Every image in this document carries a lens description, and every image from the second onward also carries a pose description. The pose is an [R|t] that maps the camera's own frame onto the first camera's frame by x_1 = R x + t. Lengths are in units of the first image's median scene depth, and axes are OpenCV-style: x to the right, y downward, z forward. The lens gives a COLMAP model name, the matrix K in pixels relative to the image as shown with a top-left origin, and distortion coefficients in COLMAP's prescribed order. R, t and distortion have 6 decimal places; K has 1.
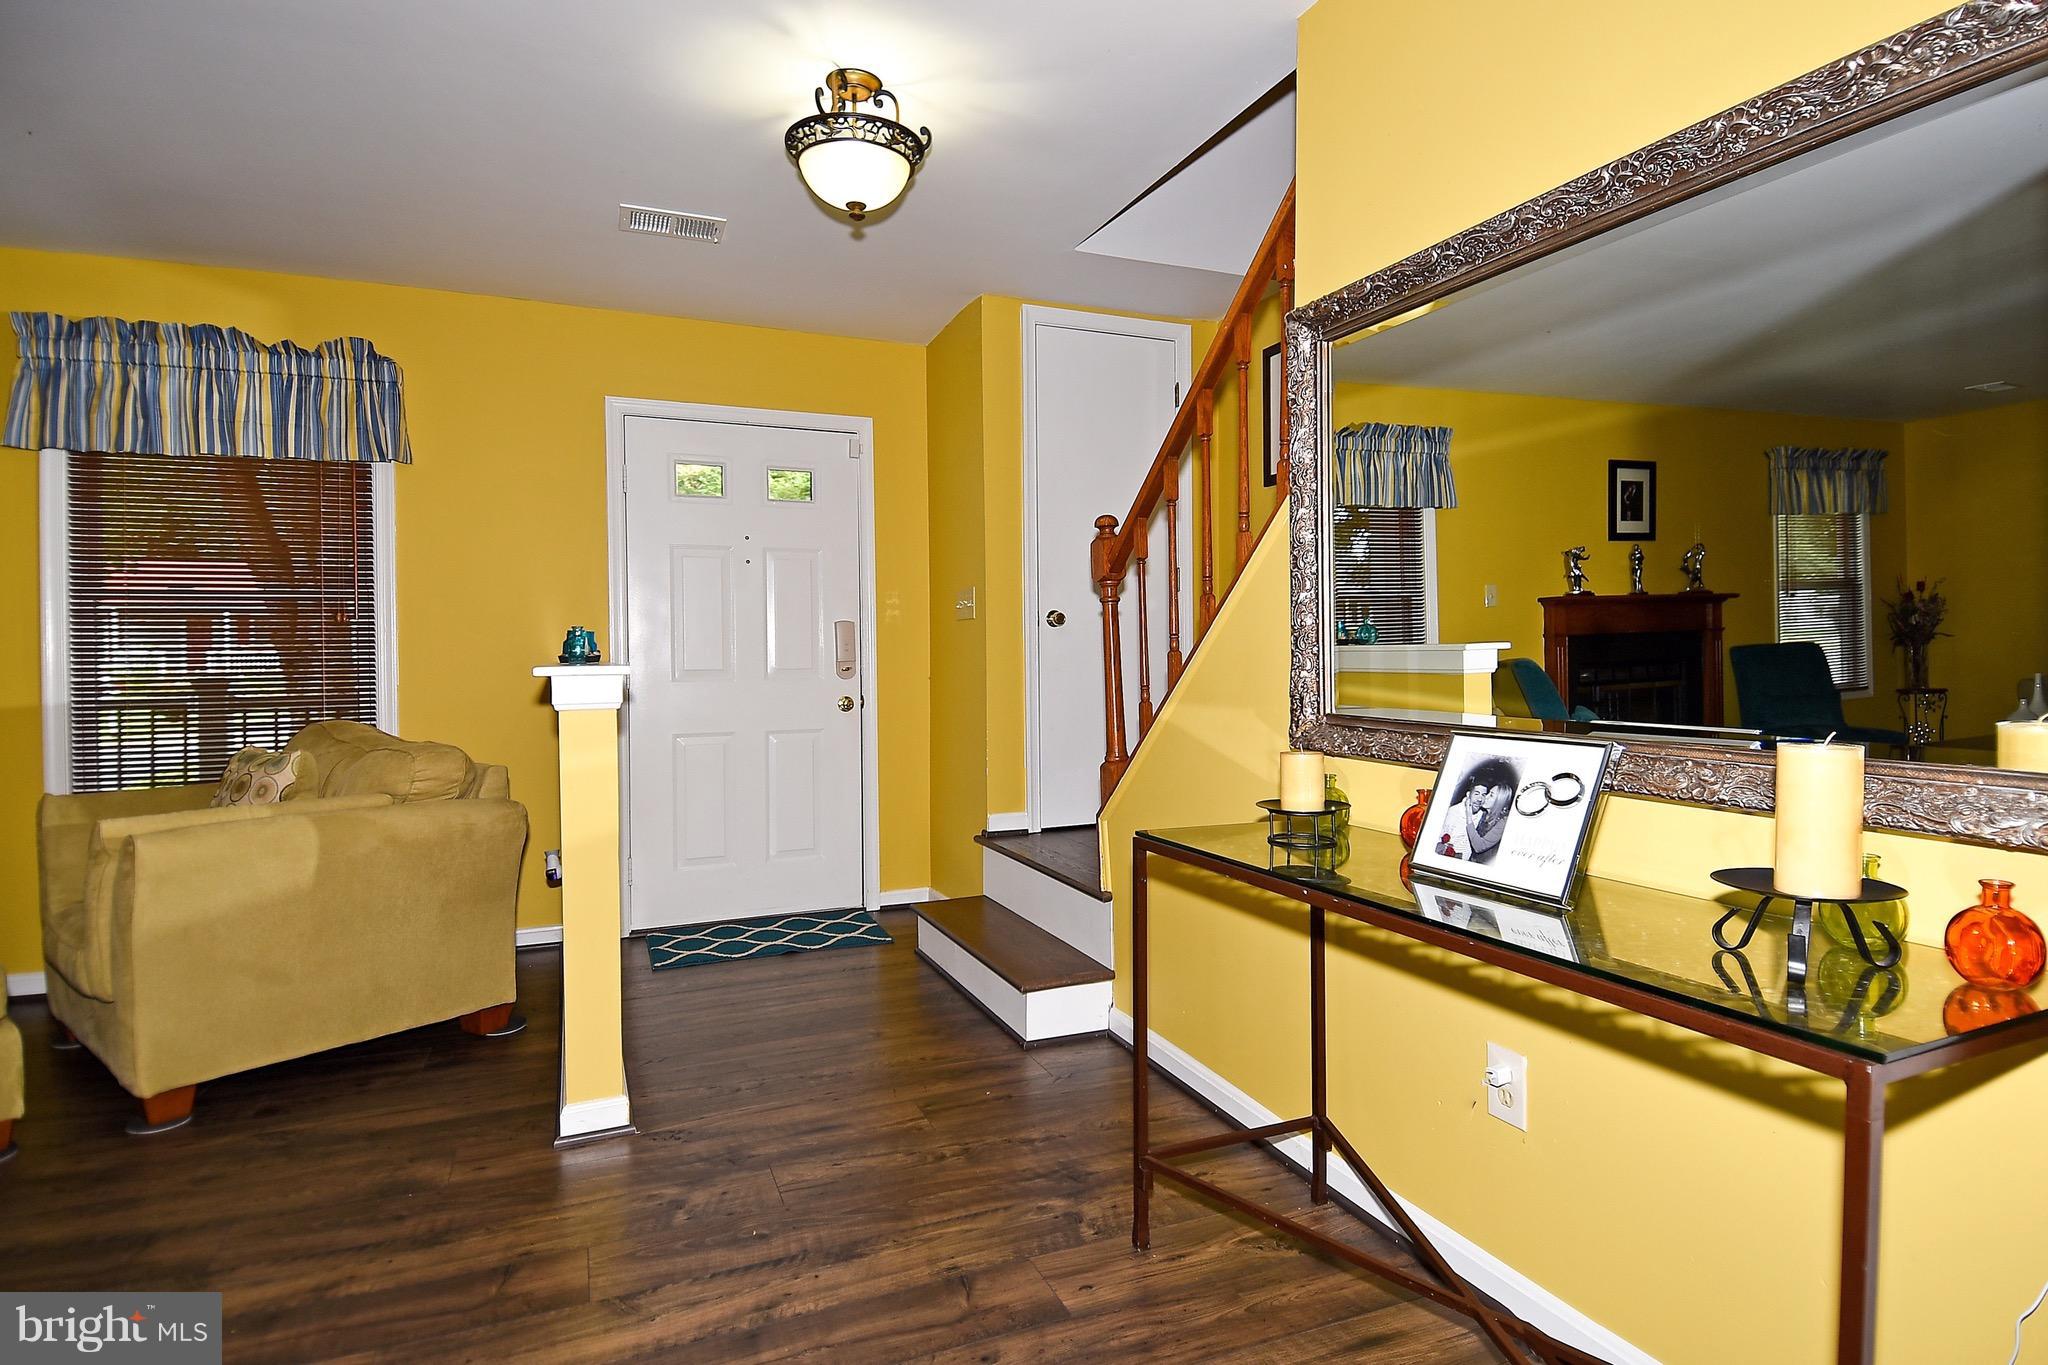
lens RADIAL K [[1089.3, 0, 1027.2], [0, 1089.3, 670.8], [0, 0, 1]] dist [0.052121, -0.060447]
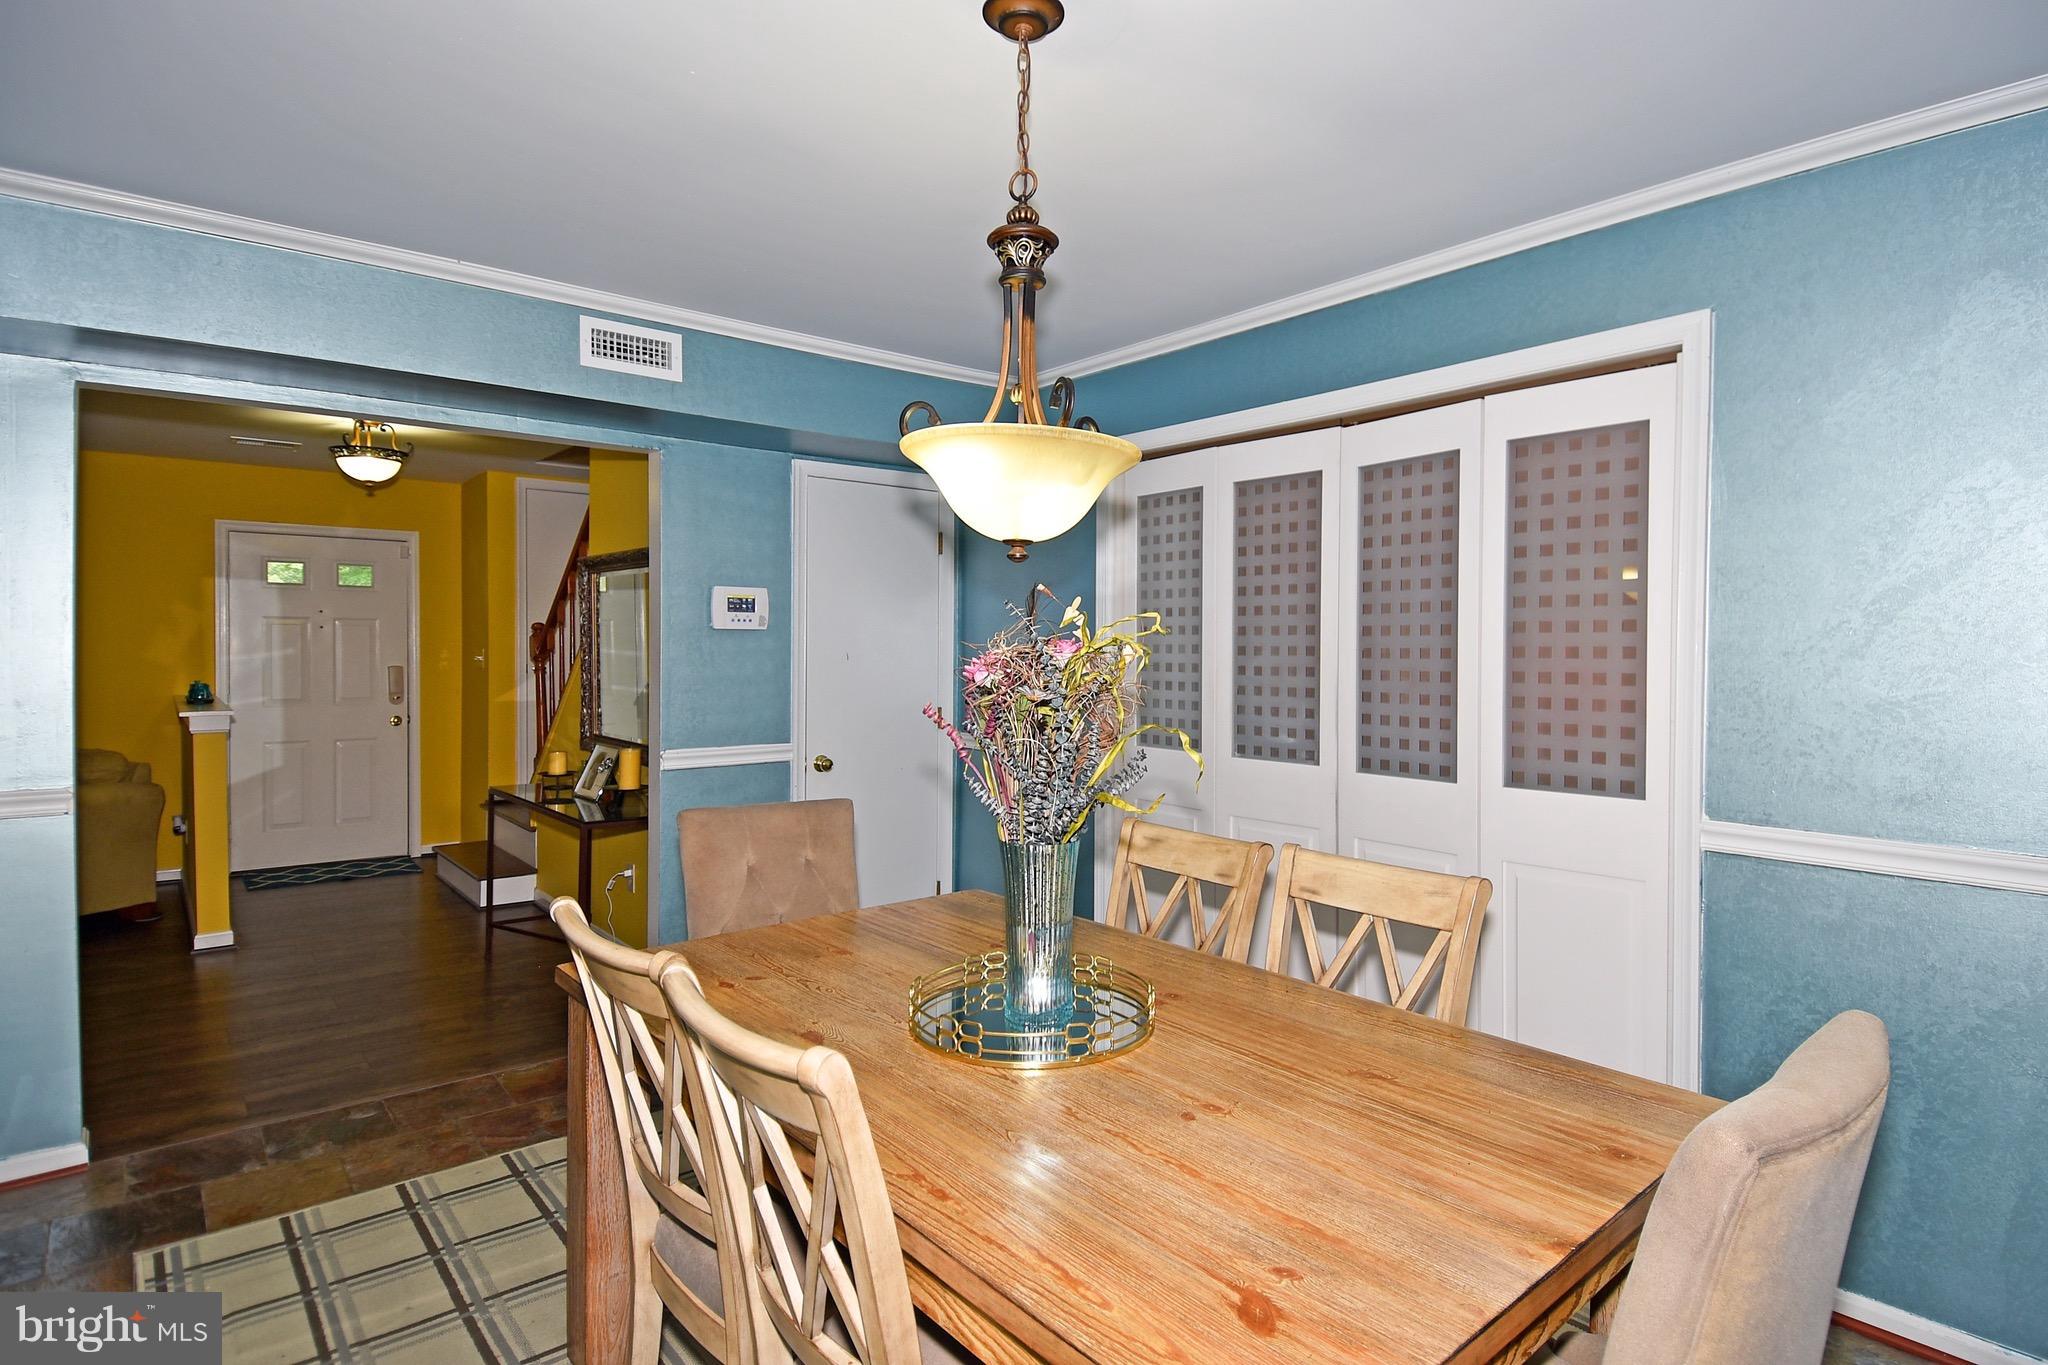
lens RADIAL K [[1089.3, 0, 1027.2], [0, 1089.3, 670.8], [0, 0, 1]] dist [0.052121, -0.060447]
pose [[0.959690, 0.012640, 0.280776, 0.350227], [-0.014041, 0.999897, 0.002976, -0.080168], [-0.280709, -0.006799, 0.959769, -1.017831]]
